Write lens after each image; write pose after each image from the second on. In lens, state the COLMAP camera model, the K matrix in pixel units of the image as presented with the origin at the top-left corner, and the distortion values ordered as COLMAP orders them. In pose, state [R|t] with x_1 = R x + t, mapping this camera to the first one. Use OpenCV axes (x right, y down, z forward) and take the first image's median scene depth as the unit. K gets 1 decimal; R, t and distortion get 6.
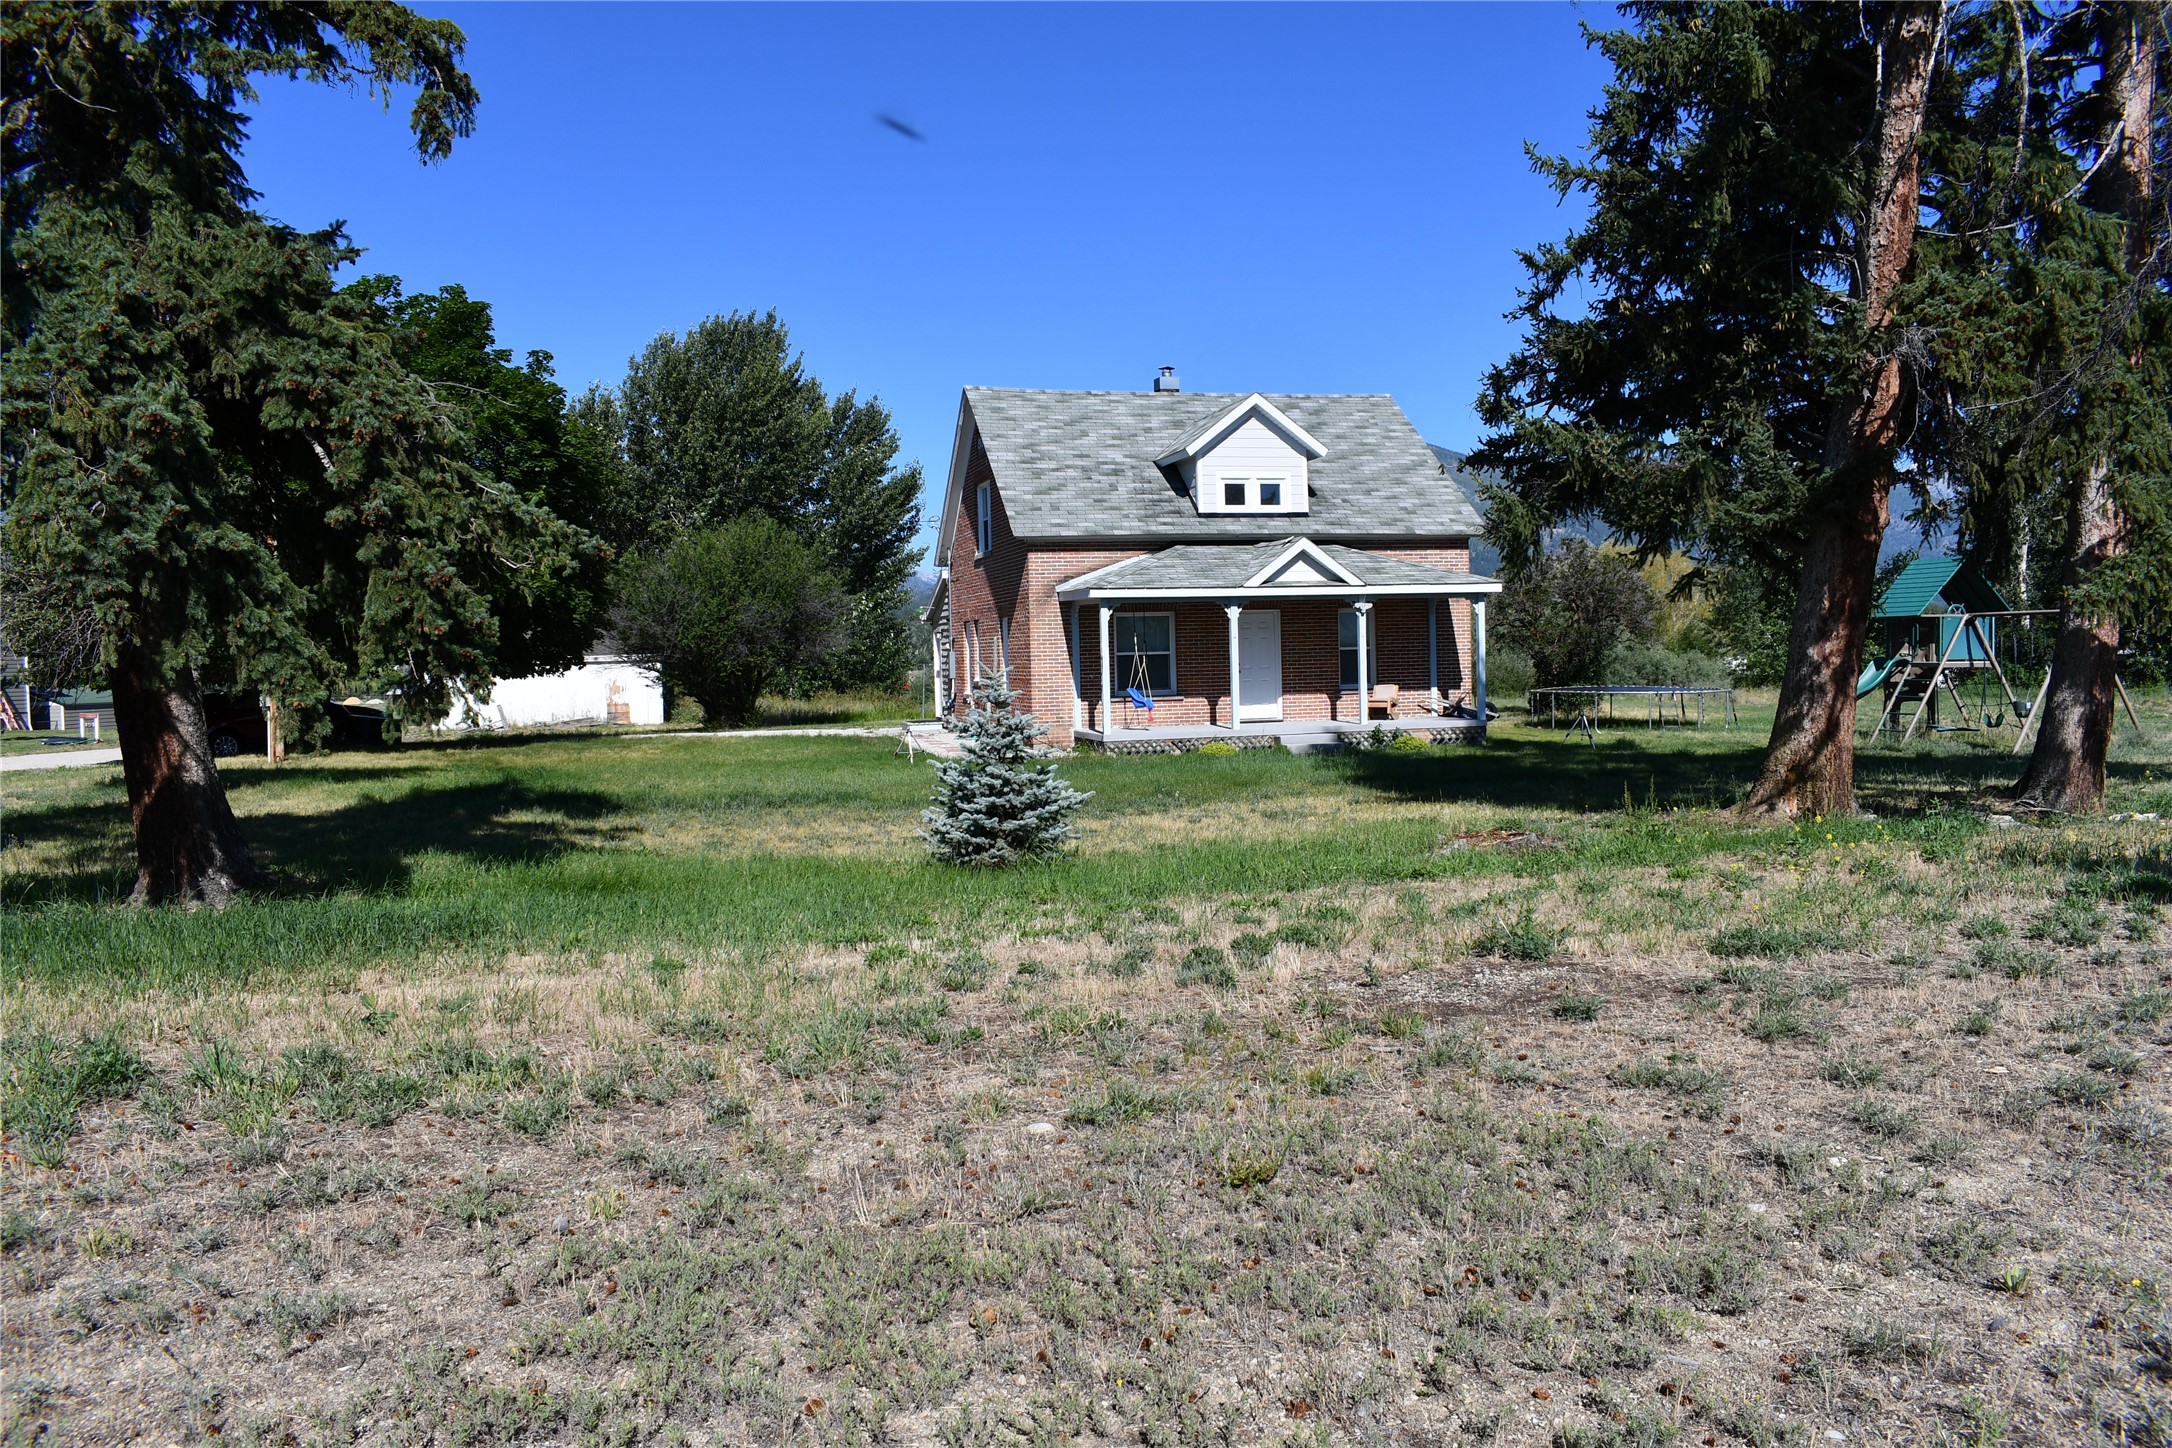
lens RADIAL K [[1717.9, 0, 1086.0], [0, 1717.9, 724.0], [0, 0, 1]] dist [-0.126060, 0.001427]
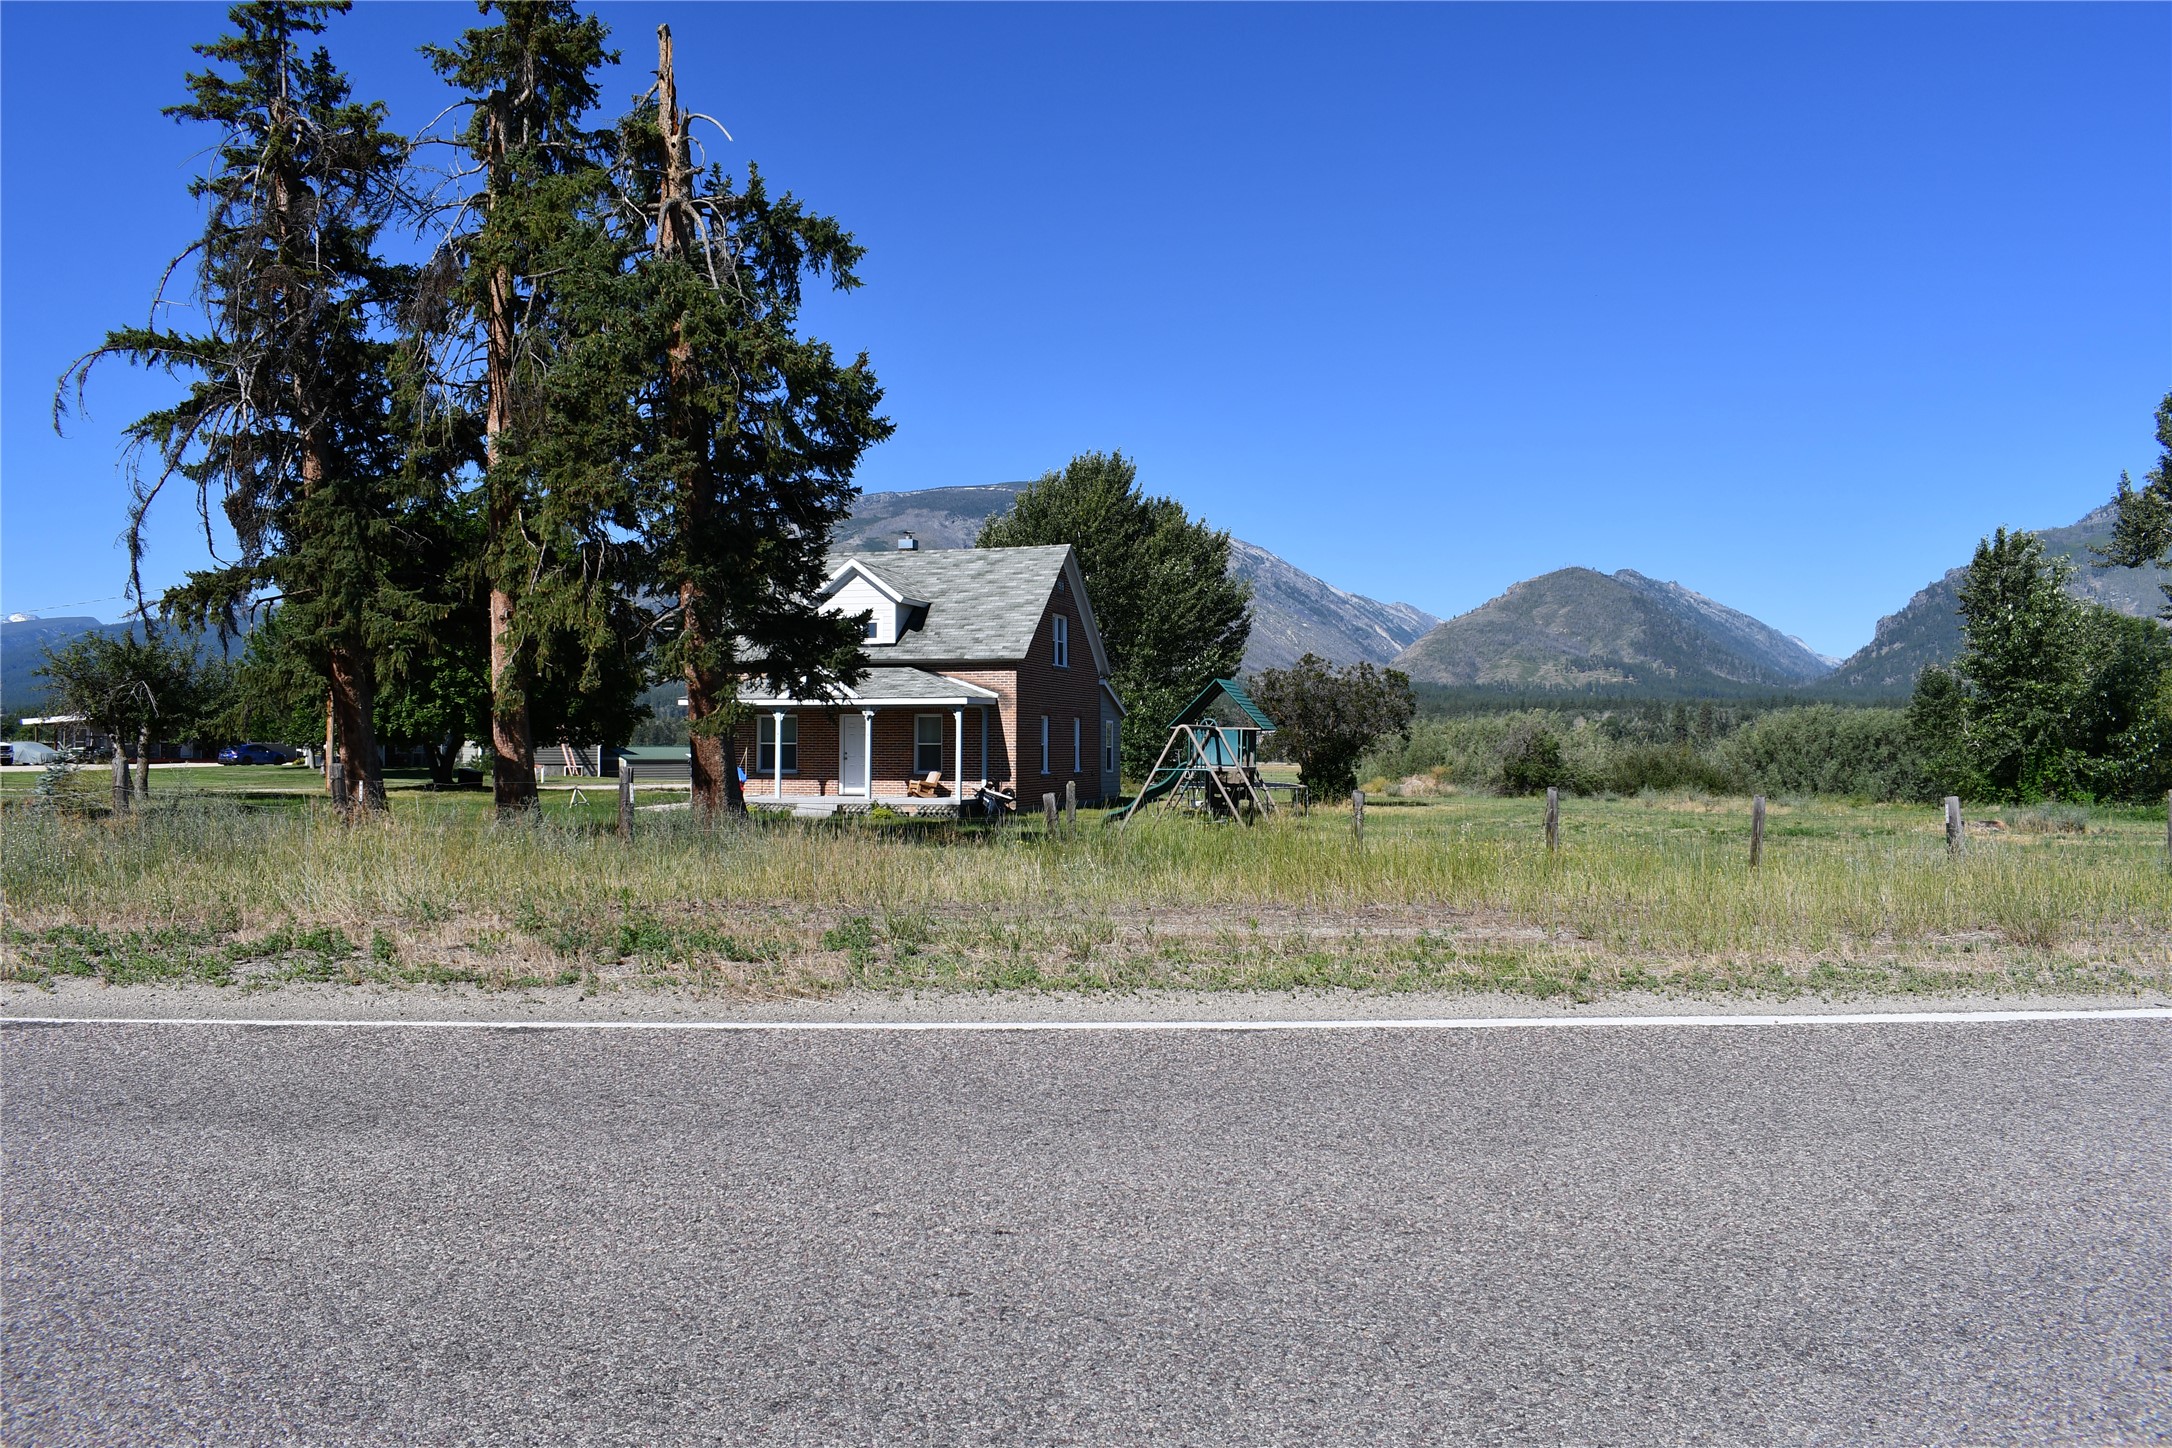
lens RADIAL K [[1717.9, 0, 1086.0], [0, 1717.9, 724.0], [0, 0, 1]] dist [-0.126060, 0.001427]
pose [[0.863088, 0.021378, -0.504602, 0.953481], [-0.044739, 0.998412, -0.034224, -0.020326], [0.503069, 0.052114, 0.862674, -0.089751]]
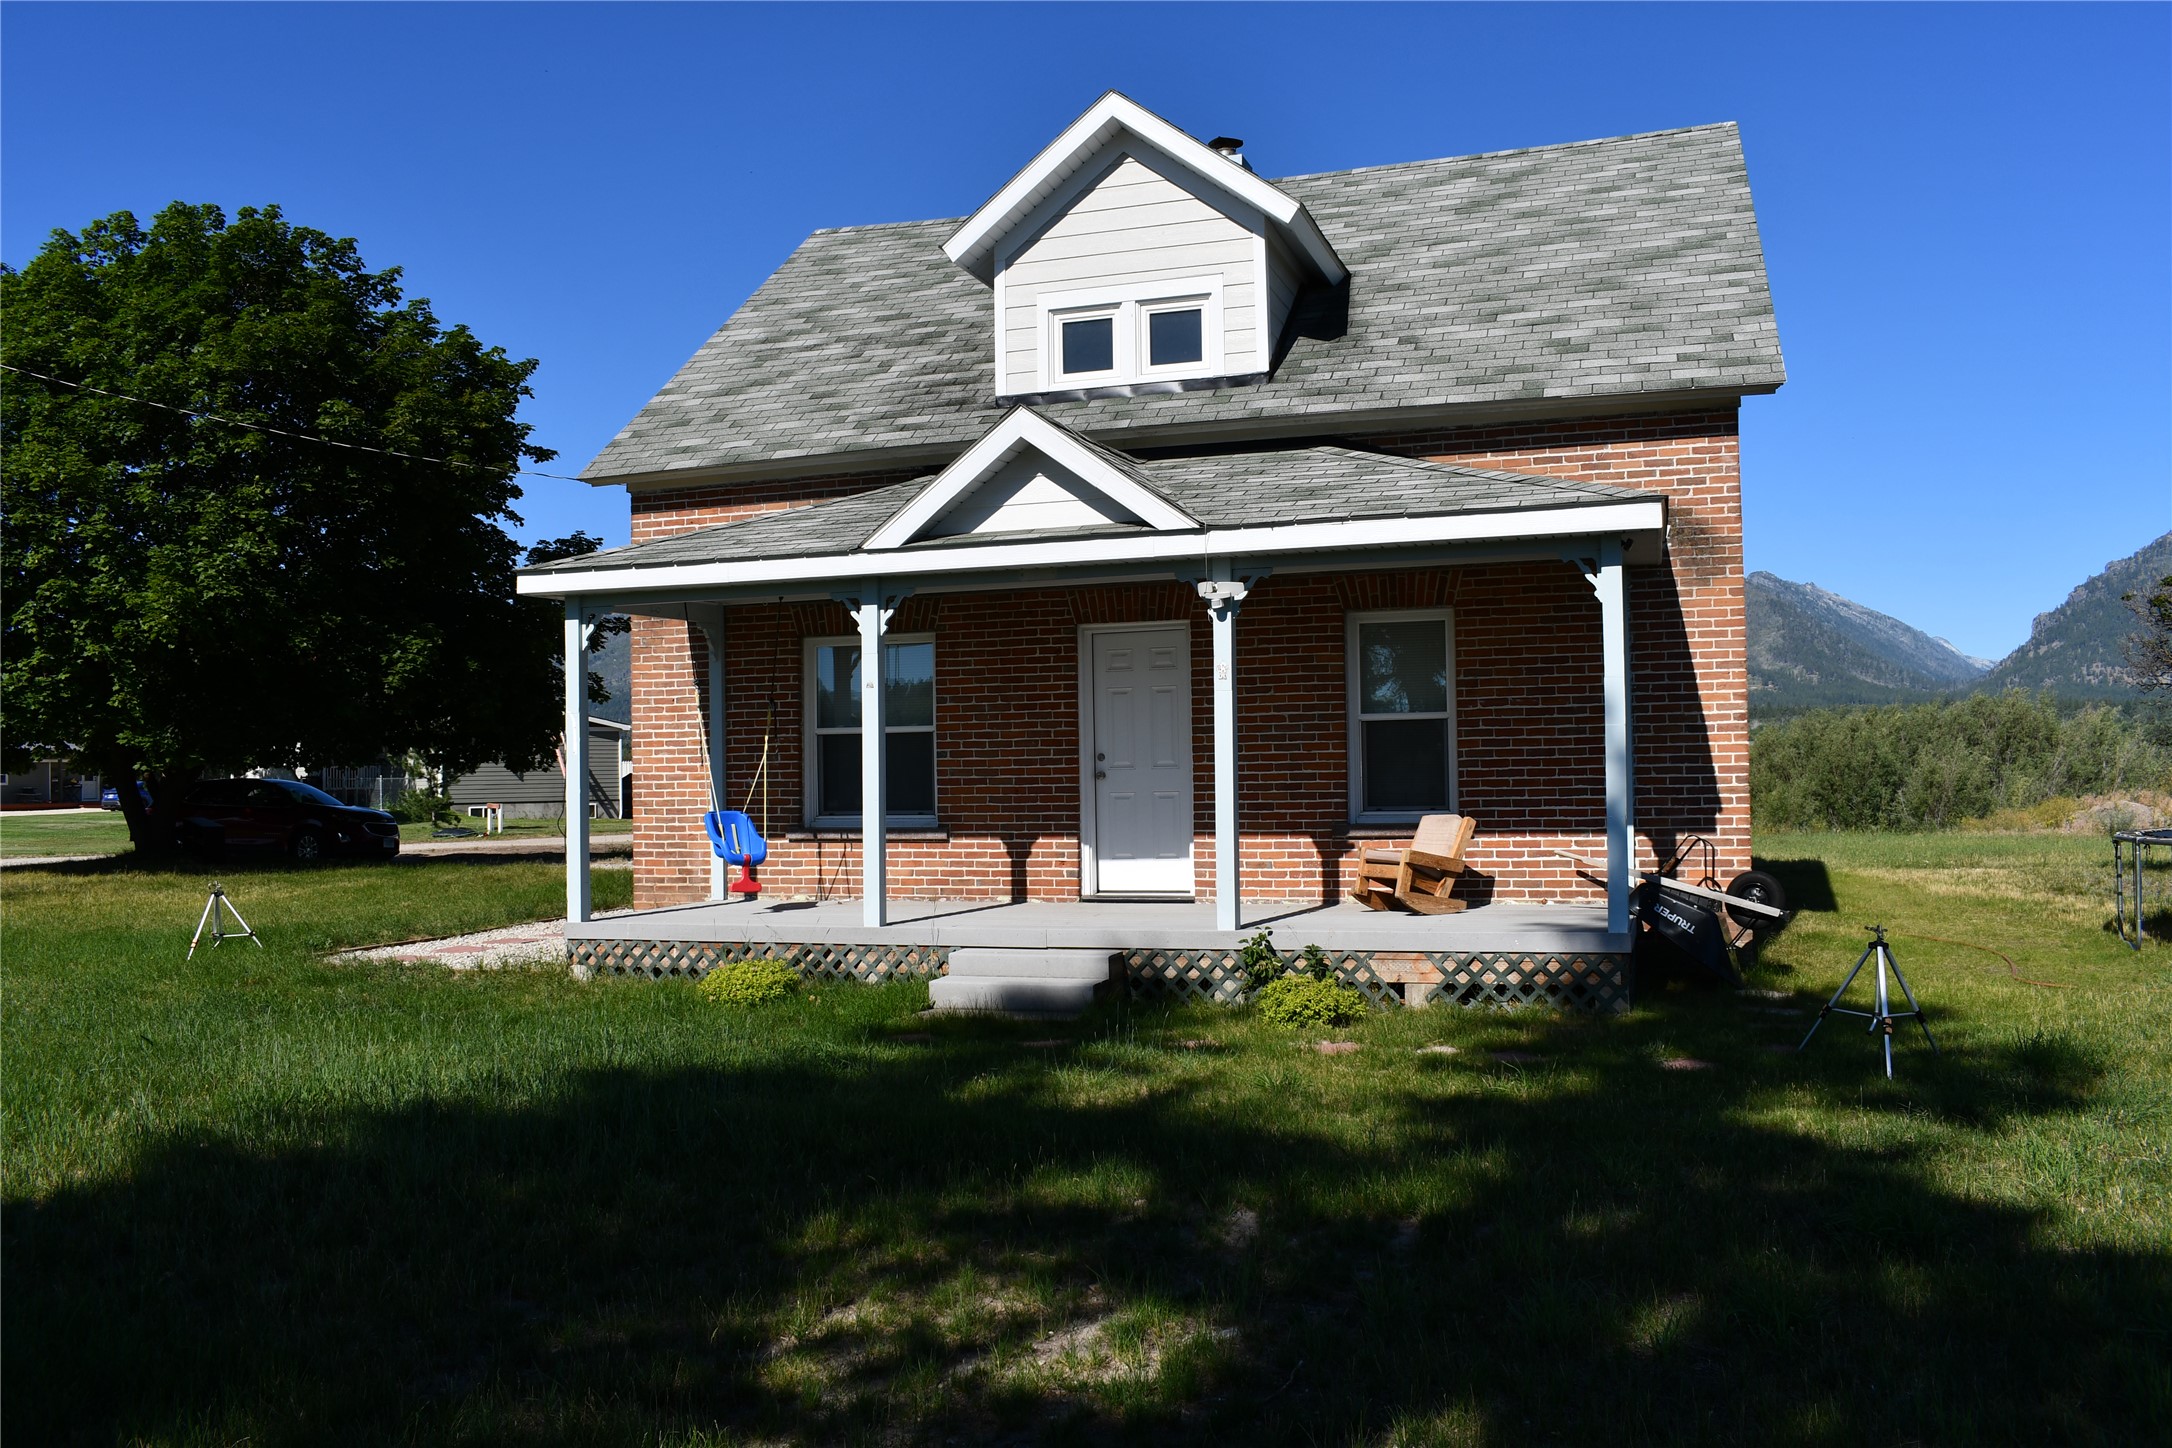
lens RADIAL K [[1717.9, 0, 1086.0], [0, 1717.9, 724.0], [0, 0, 1]] dist [-0.126060, 0.001427]
pose [[0.833590, -0.003277, -0.552374, 0.313600], [-0.026991, 0.998546, -0.046656, -0.023740], [0.551724, 0.053801, 0.832290, 0.662088]]
